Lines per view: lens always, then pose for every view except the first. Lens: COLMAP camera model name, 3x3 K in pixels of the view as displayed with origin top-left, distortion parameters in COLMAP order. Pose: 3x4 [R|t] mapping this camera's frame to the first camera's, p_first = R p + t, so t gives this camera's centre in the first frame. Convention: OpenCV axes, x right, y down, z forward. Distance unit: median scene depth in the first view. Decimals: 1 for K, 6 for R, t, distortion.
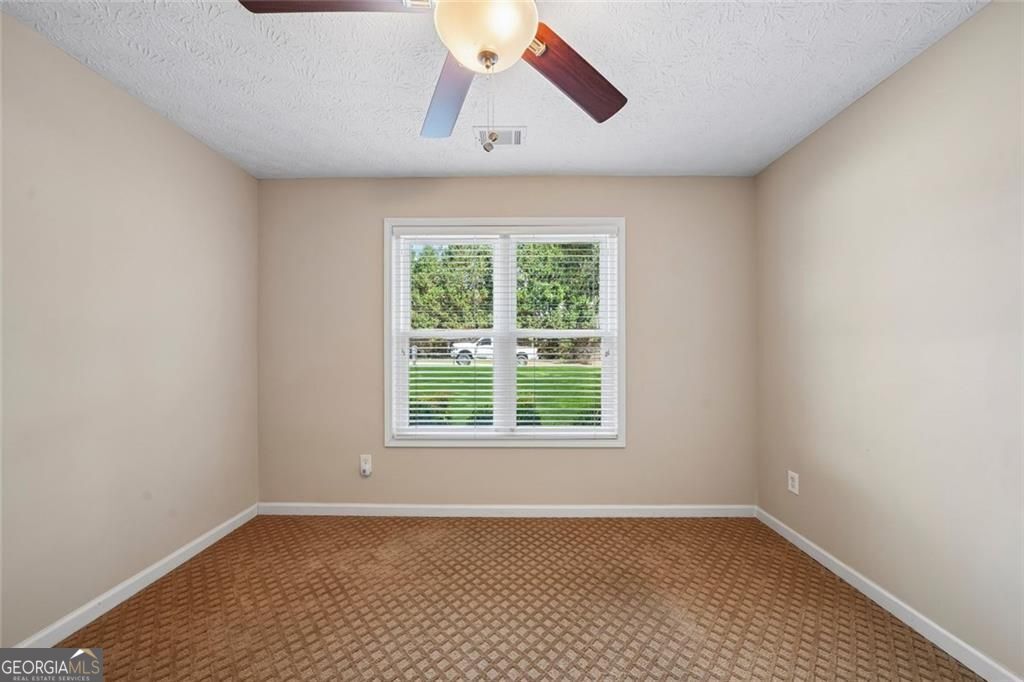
lens RADIAL K [[359.9, 0, 512.7], [0, 359.9, 349.8], [0, 0, 1]] dist [-0.000376, -0.000056]
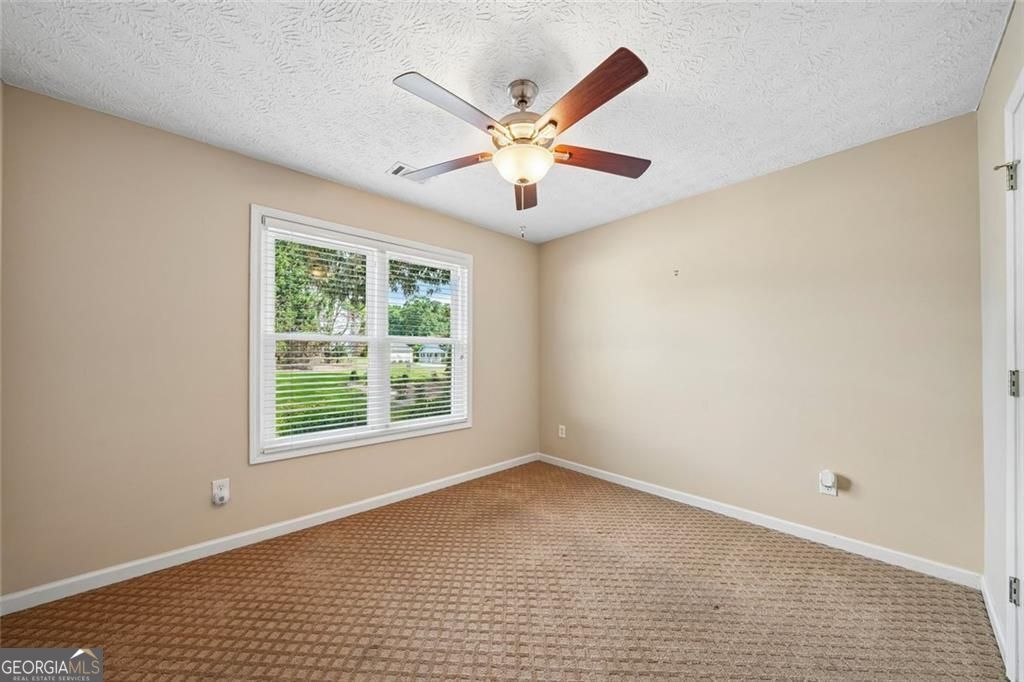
lens RADIAL K [[354.0, 0, 512.2], [0, 354.0, 351.9], [0, 0, 1]] dist [-0.002048, -0.000288]
pose [[0.730026, 0.004535, 0.683405, -0.477200], [-0.000424, 0.999981, -0.006182, 0.000567], [-0.683420, 0.004224, 0.730014, -0.061919]]
